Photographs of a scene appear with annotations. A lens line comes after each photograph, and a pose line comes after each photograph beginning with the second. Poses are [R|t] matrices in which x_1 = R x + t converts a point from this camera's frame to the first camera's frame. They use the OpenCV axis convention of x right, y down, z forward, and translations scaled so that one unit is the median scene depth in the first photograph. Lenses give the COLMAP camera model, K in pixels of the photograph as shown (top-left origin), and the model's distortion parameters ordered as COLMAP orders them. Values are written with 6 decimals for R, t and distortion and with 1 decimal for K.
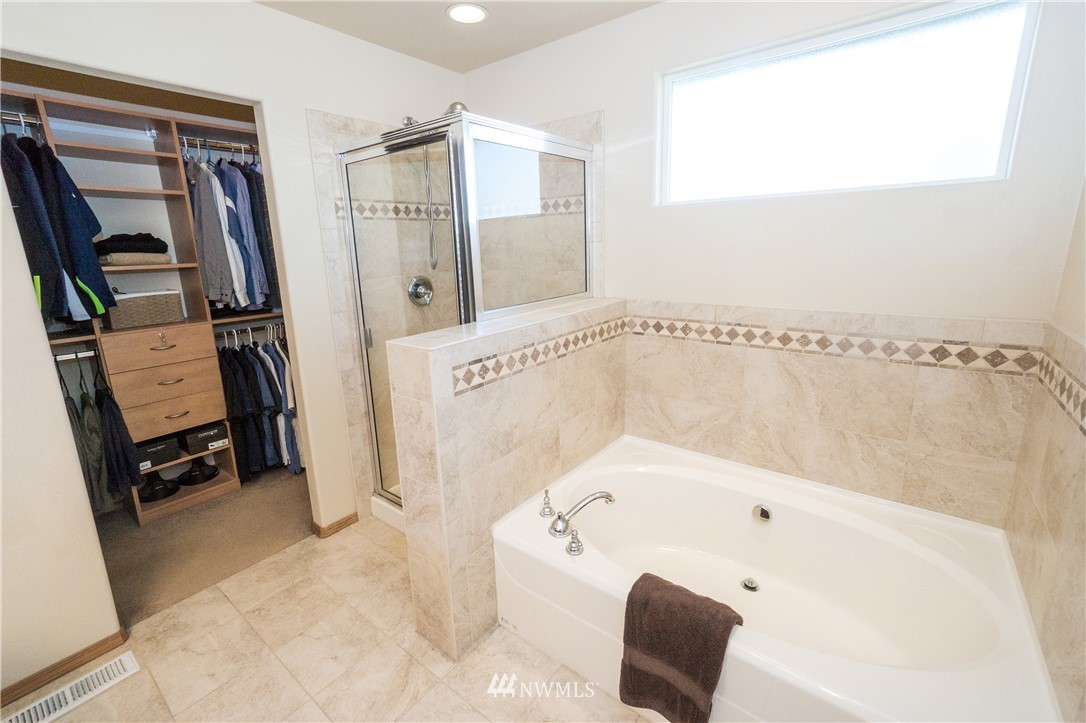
lens RADIAL K [[468.8, 0, 540.0], [0, 468.8, 347.3], [0, 0, 1]] dist [-0.013923, 0.012062]
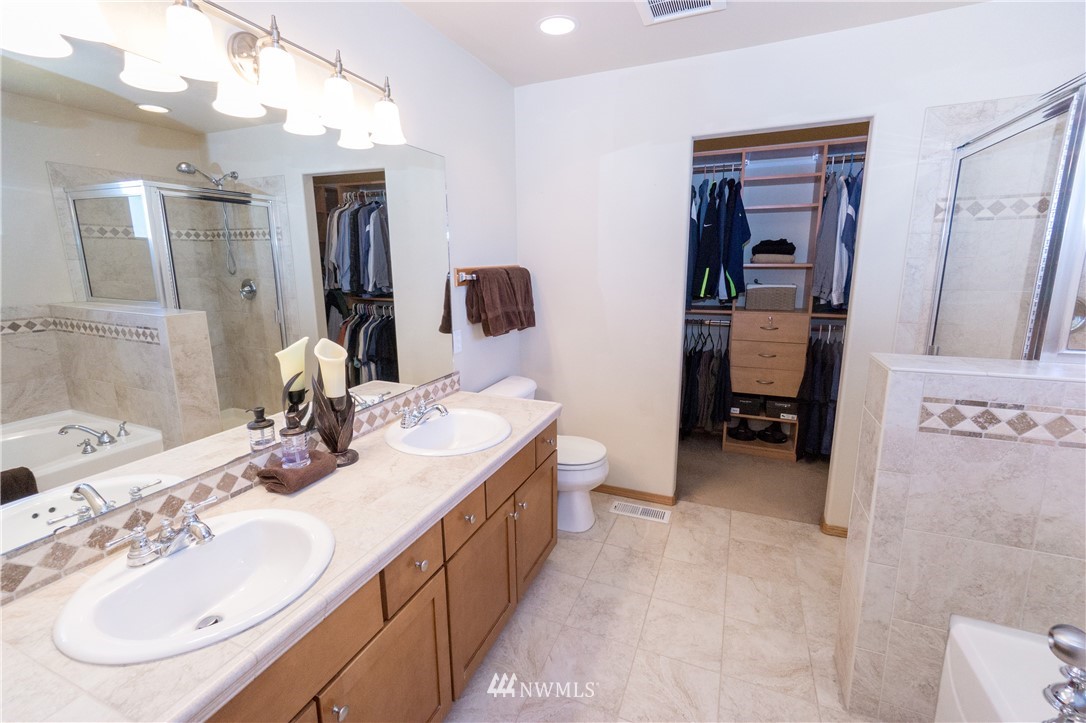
lens RADIAL K [[468.8, 0, 540.0], [0, 468.8, 347.3], [0, 0, 1]] dist [-0.013923, 0.012062]
pose [[0.258194, 0.208615, -0.943301, 0.277575], [-0.204813, 0.966033, 0.157582, -0.024500], [0.944133, 0.152514, 0.292151, 0.044181]]
